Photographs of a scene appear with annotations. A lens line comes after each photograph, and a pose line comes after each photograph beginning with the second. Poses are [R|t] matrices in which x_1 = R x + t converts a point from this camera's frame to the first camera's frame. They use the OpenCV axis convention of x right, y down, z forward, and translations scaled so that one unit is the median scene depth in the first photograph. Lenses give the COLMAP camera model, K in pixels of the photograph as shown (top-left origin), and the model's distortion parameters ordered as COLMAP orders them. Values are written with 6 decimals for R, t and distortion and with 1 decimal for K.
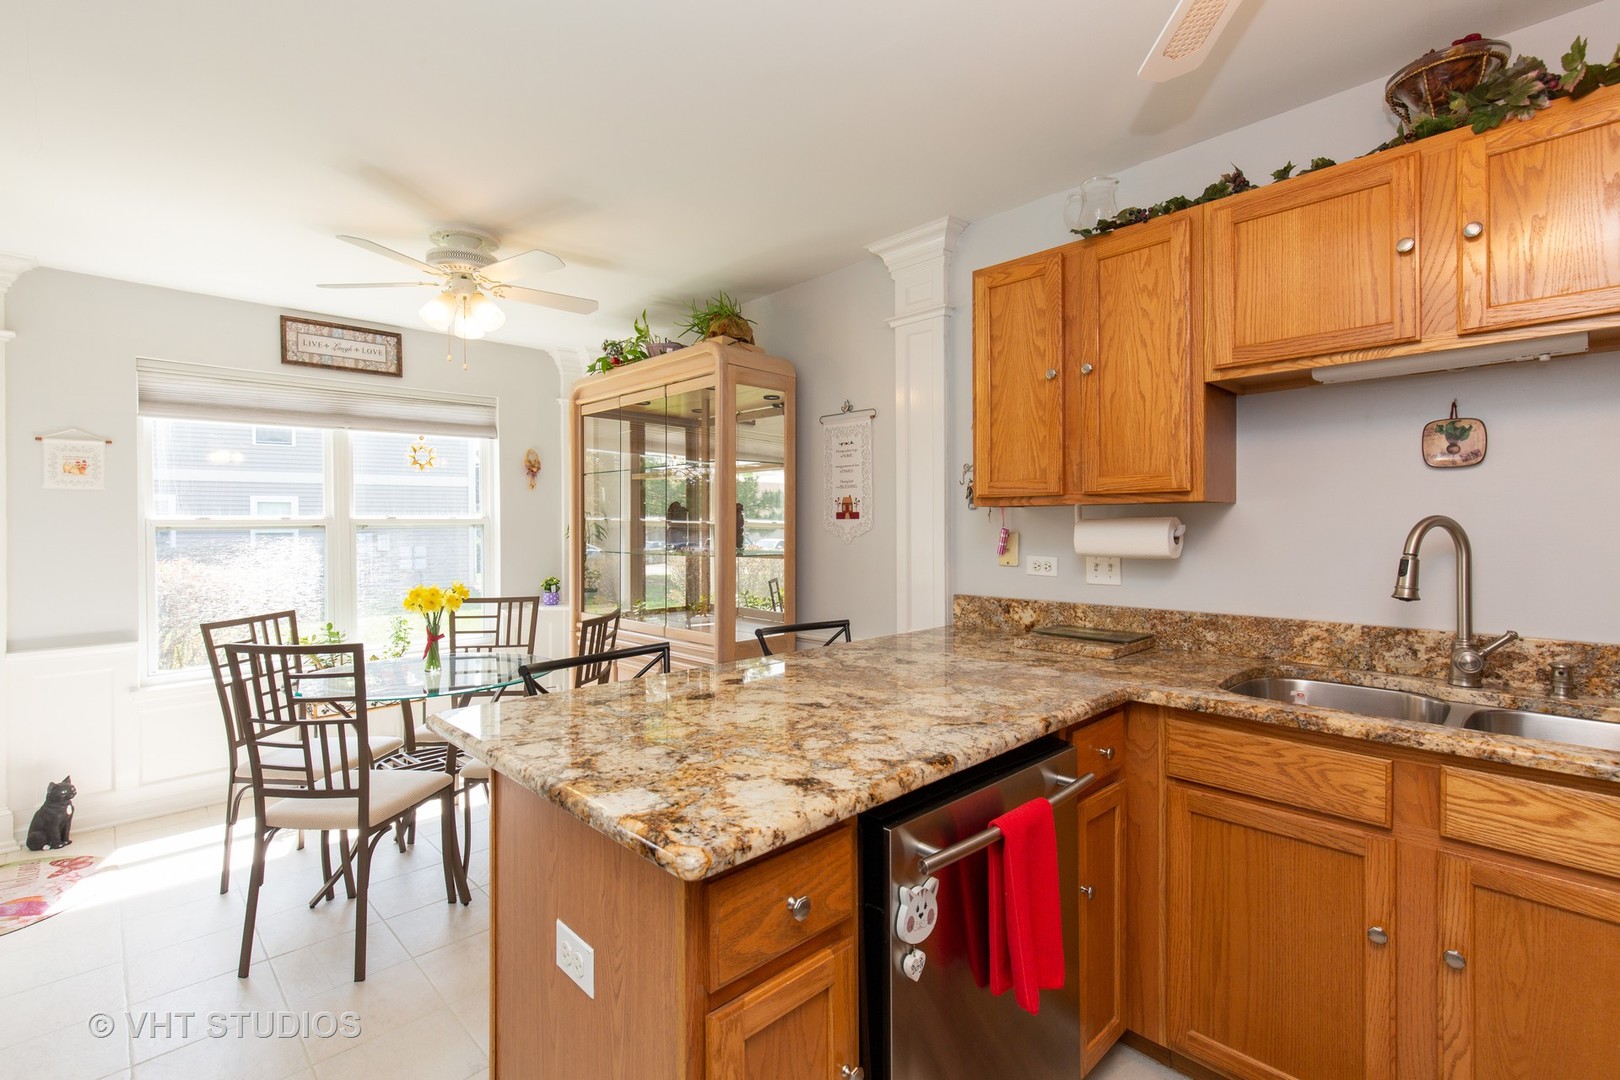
lens RADIAL K [[731.9, 0, 813.8], [0, 731.9, 532.0], [0, 0, 1]] dist [0.001722, 0.000098]
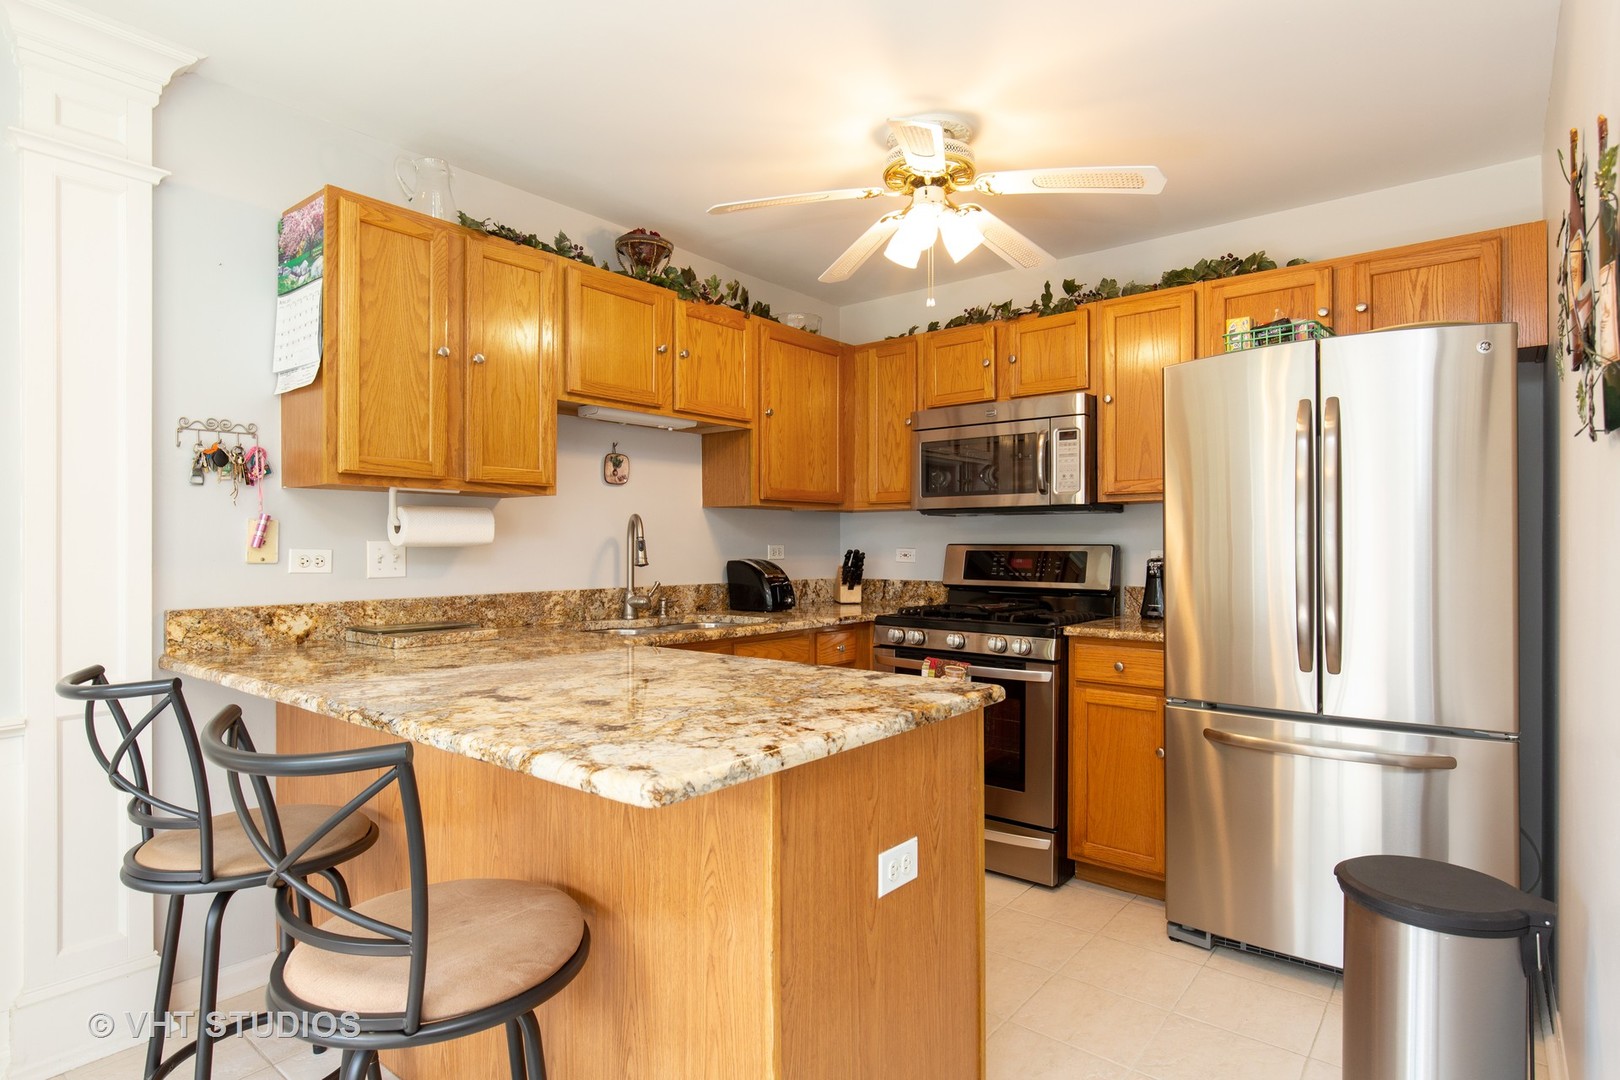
lens RADIAL K [[859.6, 0, 811.8], [0, 859.6, 542.9], [0, 0, 1]] dist [0.001678, 0.000066]
pose [[-0.125979, 0.007296, 0.992006, -0.804868], [0.010575, 0.999926, -0.006011, 0.042545], [-0.991977, 0.009734, -0.126046, 0.637731]]
